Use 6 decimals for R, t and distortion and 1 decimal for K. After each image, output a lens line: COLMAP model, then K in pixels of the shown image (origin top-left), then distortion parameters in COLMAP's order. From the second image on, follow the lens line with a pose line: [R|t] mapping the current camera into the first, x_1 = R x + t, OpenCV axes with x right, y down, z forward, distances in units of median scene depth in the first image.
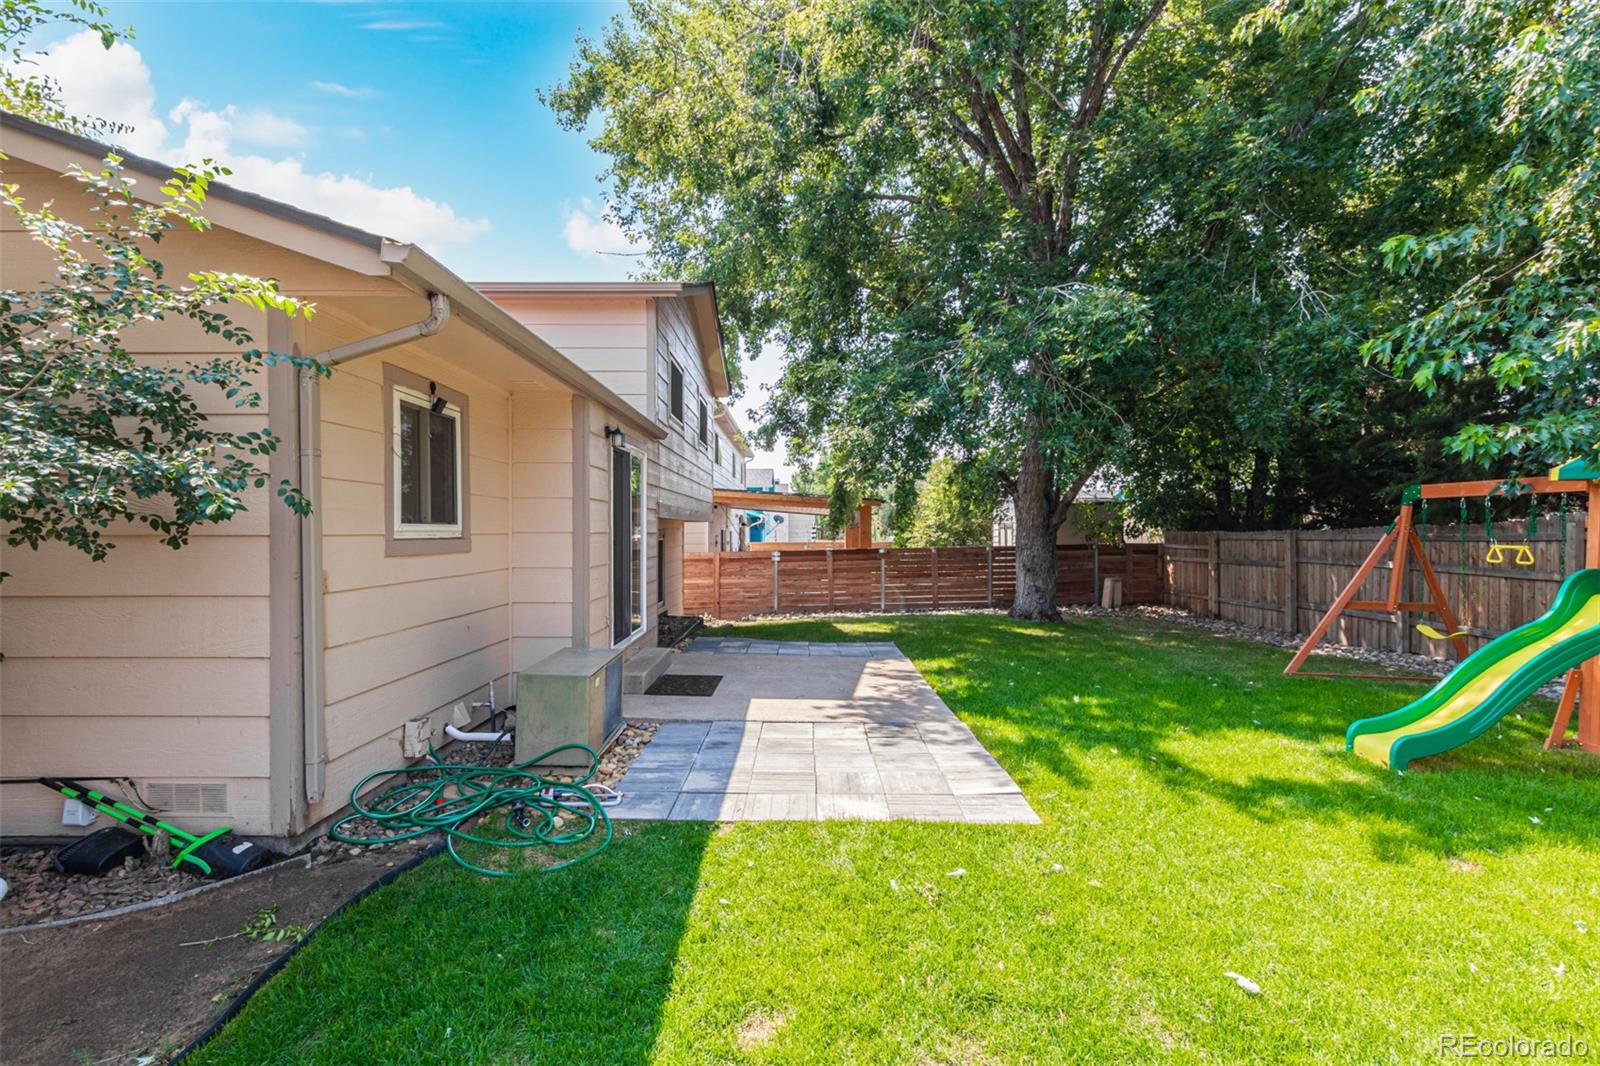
lens RADIAL K [[753.0, 0, 793.9], [0, 753.0, 529.2], [0, 0, 1]] dist [0.016853, -0.000286]
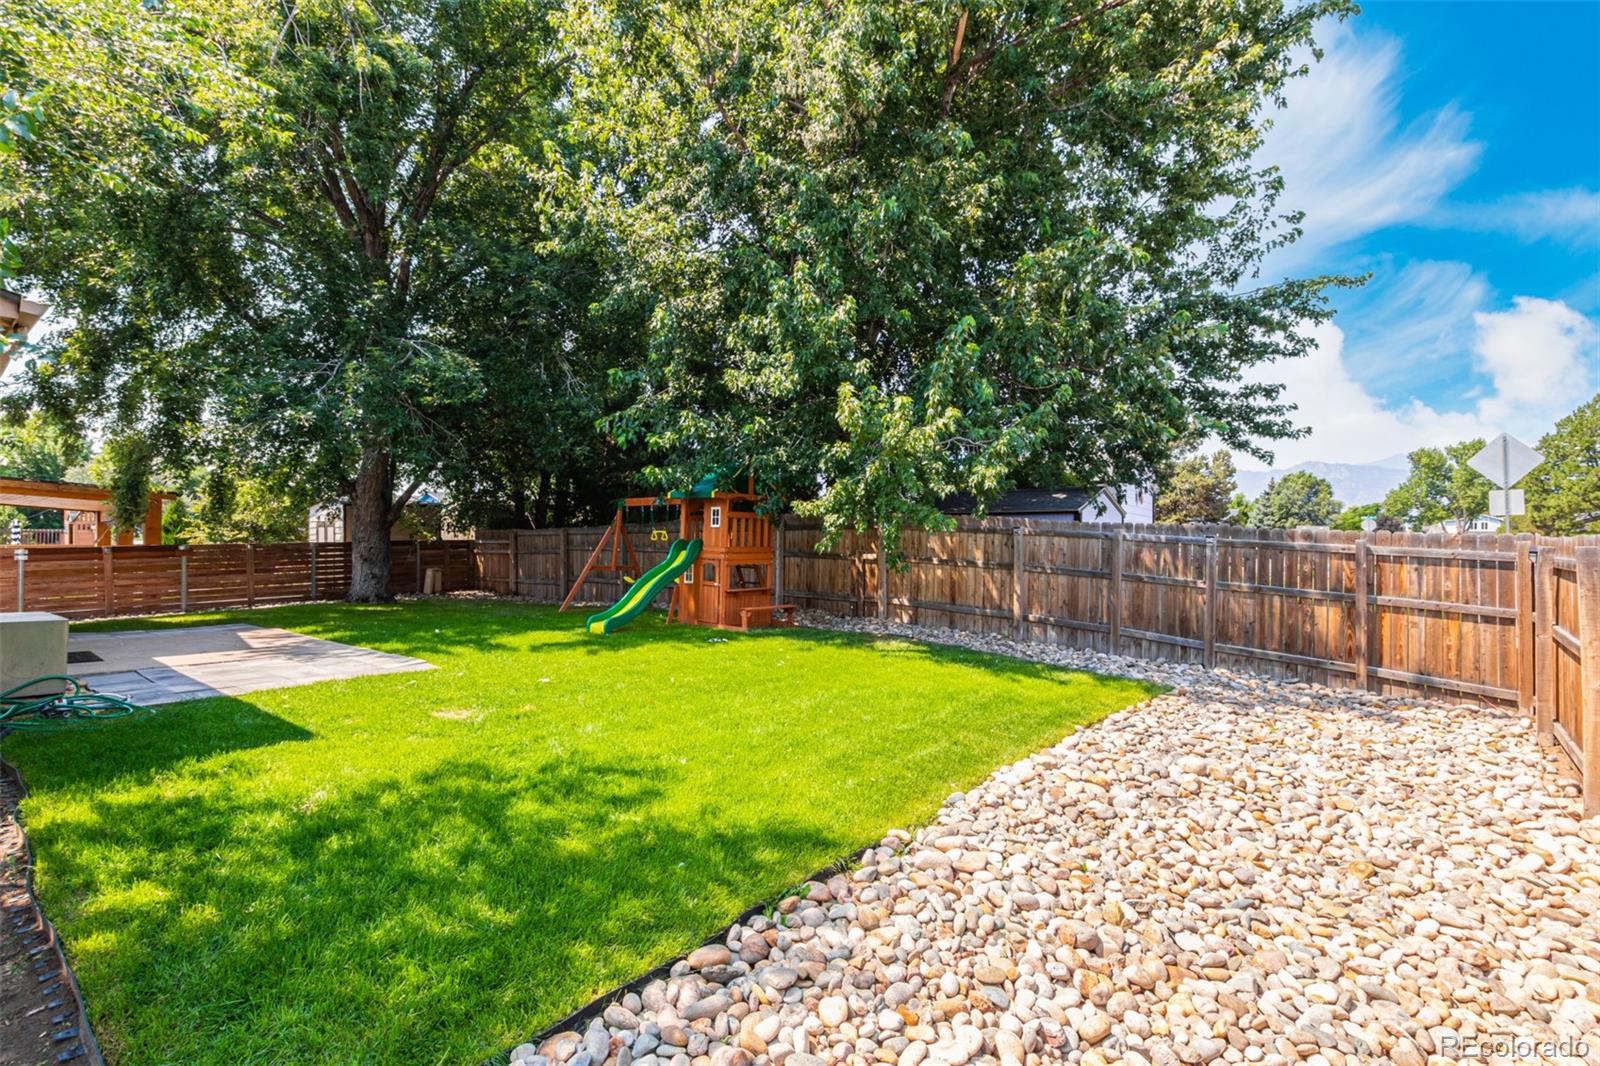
lens RADIAL K [[753.0, 0, 790.3], [0, 753.0, 532.4], [0, 0, 1]] dist [0.016853, -0.000286]
pose [[0.644592, 0.009292, 0.764470, -0.283677], [-0.004109, 0.999954, -0.008689, 0.035373], [-0.764516, 0.002460, 0.644600, -0.440996]]
